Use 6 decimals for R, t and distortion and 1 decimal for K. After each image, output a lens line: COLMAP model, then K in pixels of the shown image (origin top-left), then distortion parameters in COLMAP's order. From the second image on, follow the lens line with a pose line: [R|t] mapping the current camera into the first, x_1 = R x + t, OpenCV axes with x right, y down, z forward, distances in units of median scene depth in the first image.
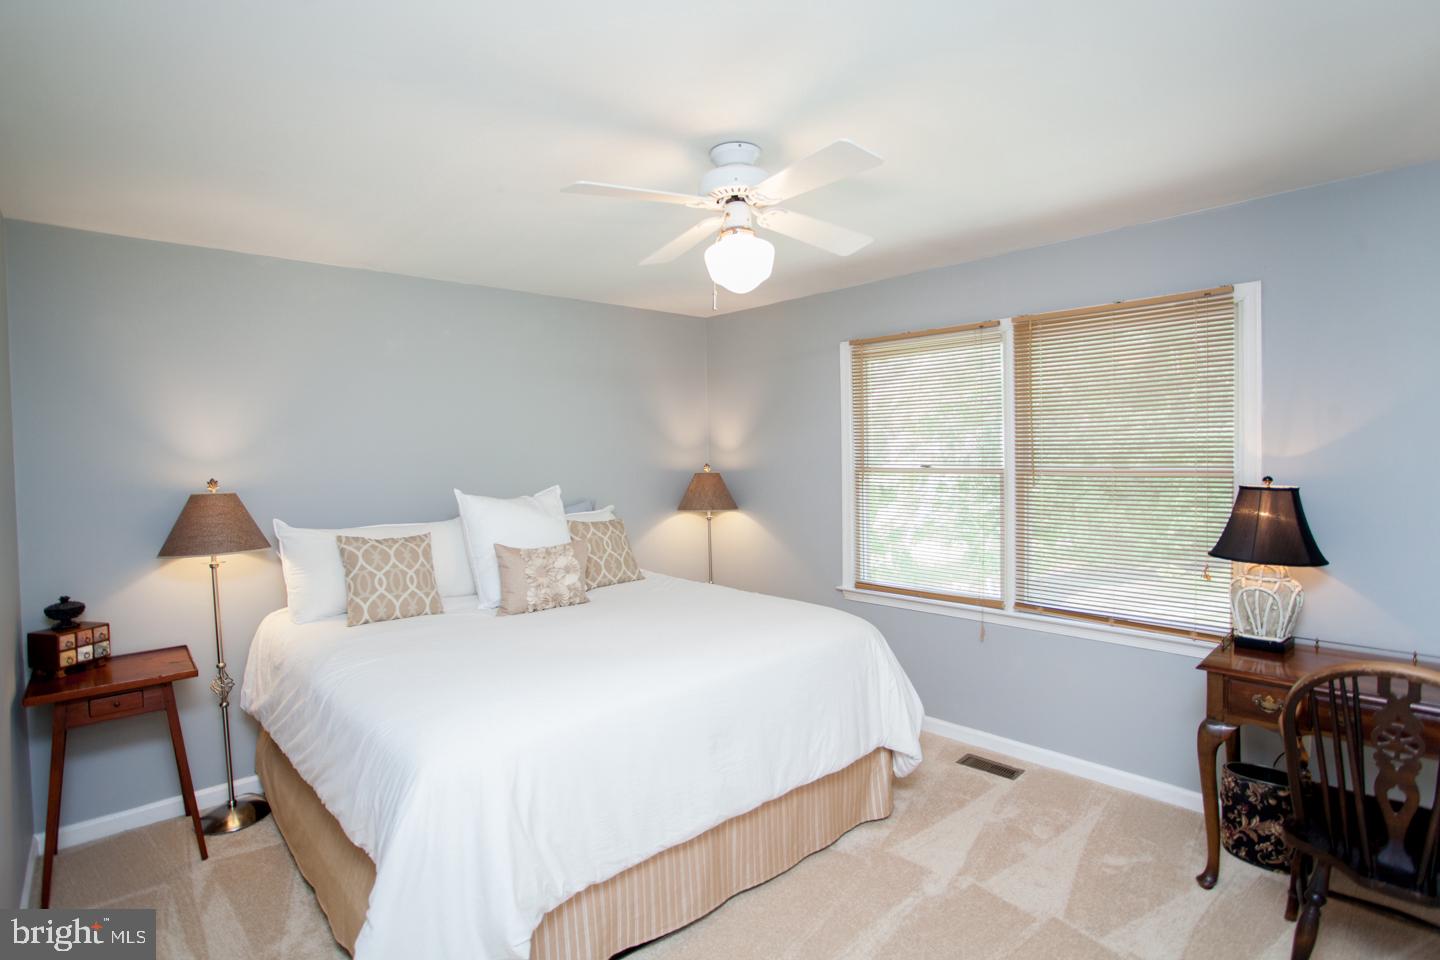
lens RADIAL K [[721.9, 0, 724.0], [0, 721.9, 470.8], [0, 0, 1]] dist [-0.078514, 0.037545]
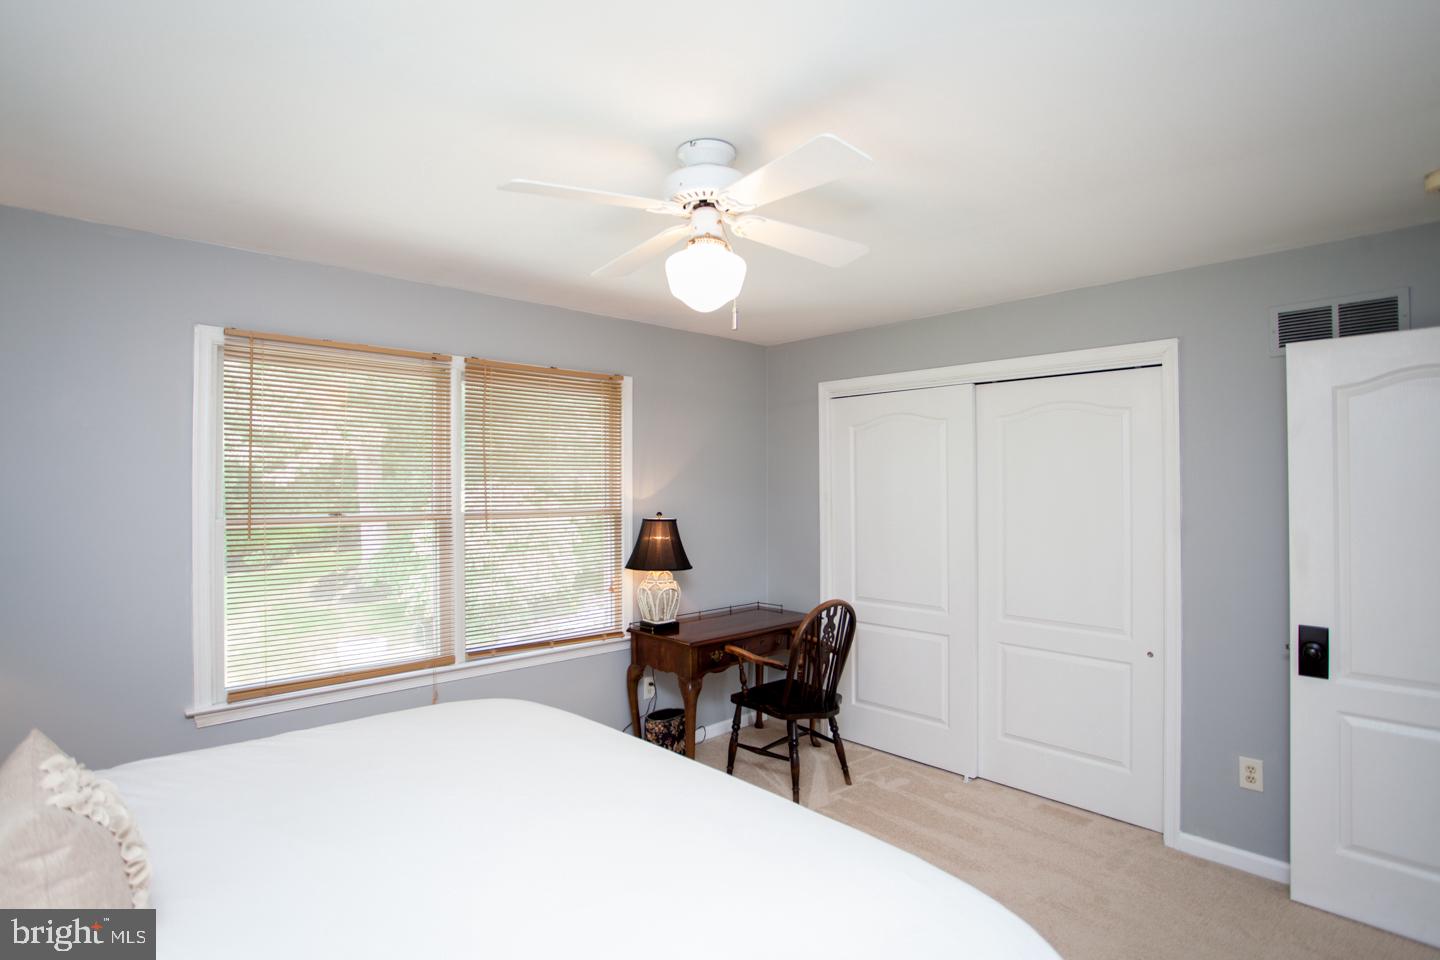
lens RADIAL K [[709.0, 0, 713.3], [0, 709.0, 476.6], [0, 0, 1]] dist [-0.074878, 0.045751]
pose [[0.000139, 0.034146, 0.999417, -0.699213], [0.031576, 0.998918, -0.034133, -0.011493], [-0.999501, 0.031562, -0.000939, 0.855825]]
